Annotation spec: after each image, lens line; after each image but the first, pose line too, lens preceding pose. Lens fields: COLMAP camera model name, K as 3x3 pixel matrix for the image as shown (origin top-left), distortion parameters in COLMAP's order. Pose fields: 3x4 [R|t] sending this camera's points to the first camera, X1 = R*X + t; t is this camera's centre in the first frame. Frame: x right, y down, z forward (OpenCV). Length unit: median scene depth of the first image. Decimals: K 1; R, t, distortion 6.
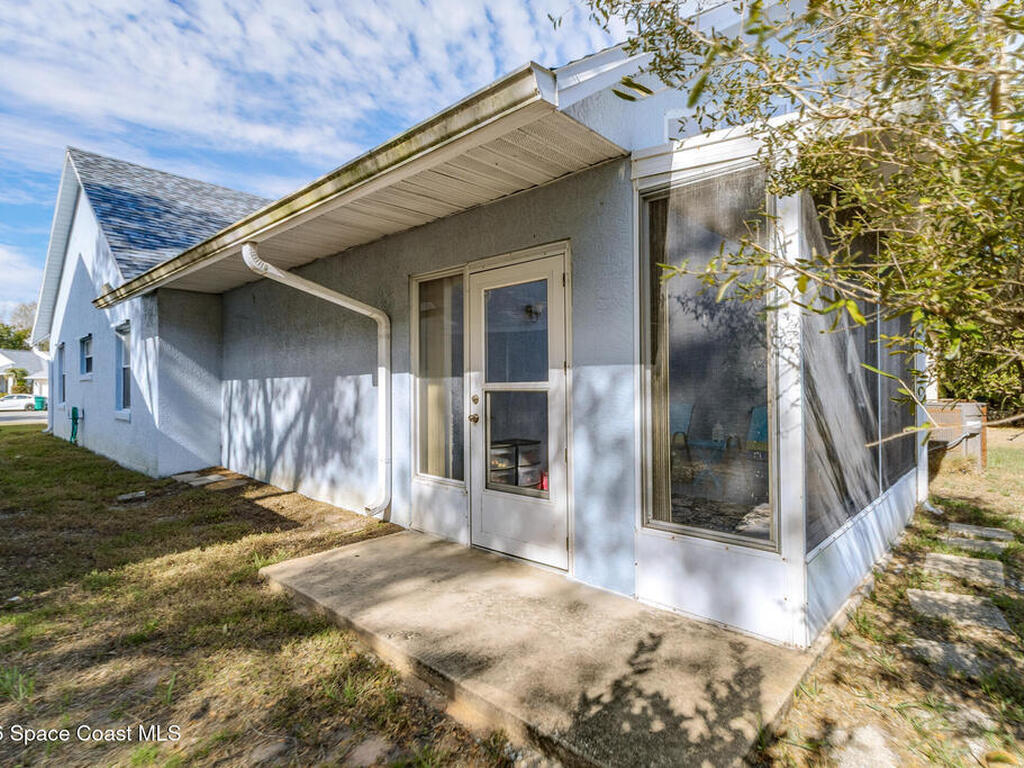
lens RADIAL K [[544.9, 0, 520.3], [0, 544.9, 380.1], [0, 0, 1]] dist [0.001761, 0.001254]
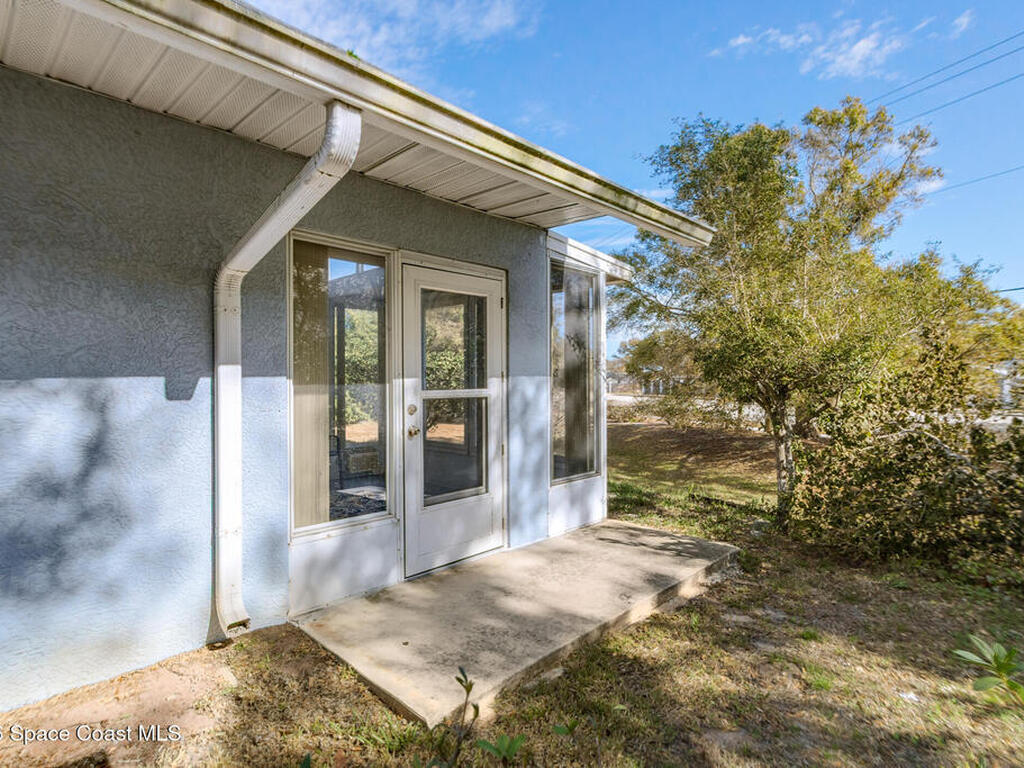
lens RADIAL K [[544.9, 0, 518.9], [0, 544.9, 384.2], [0, 0, 1]] dist [0.001761, 0.001254]
pose [[0.004139, -0.004491, 0.999981, -1.226728], [-0.007141, 0.999964, 0.004520, -0.014788], [-0.999966, -0.007160, 0.004107, 1.060087]]
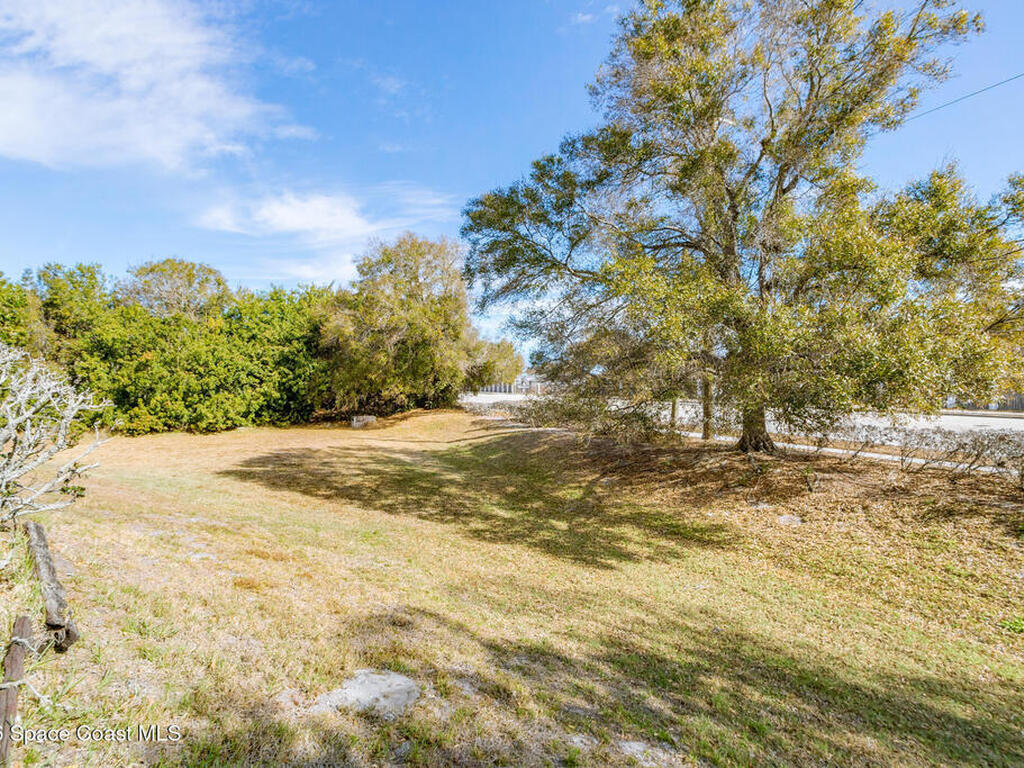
lens RADIAL K [[544.9, 0, 513.3], [0, 544.9, 384.5], [0, 0, 1]] dist [0.001761, 0.001254]
pose [[-0.087112, 0.000447, 0.996198, -1.077424], [-0.007620, 0.999970, -0.001115, -0.007552], [-0.996169, -0.007688, -0.087106, 0.993923]]
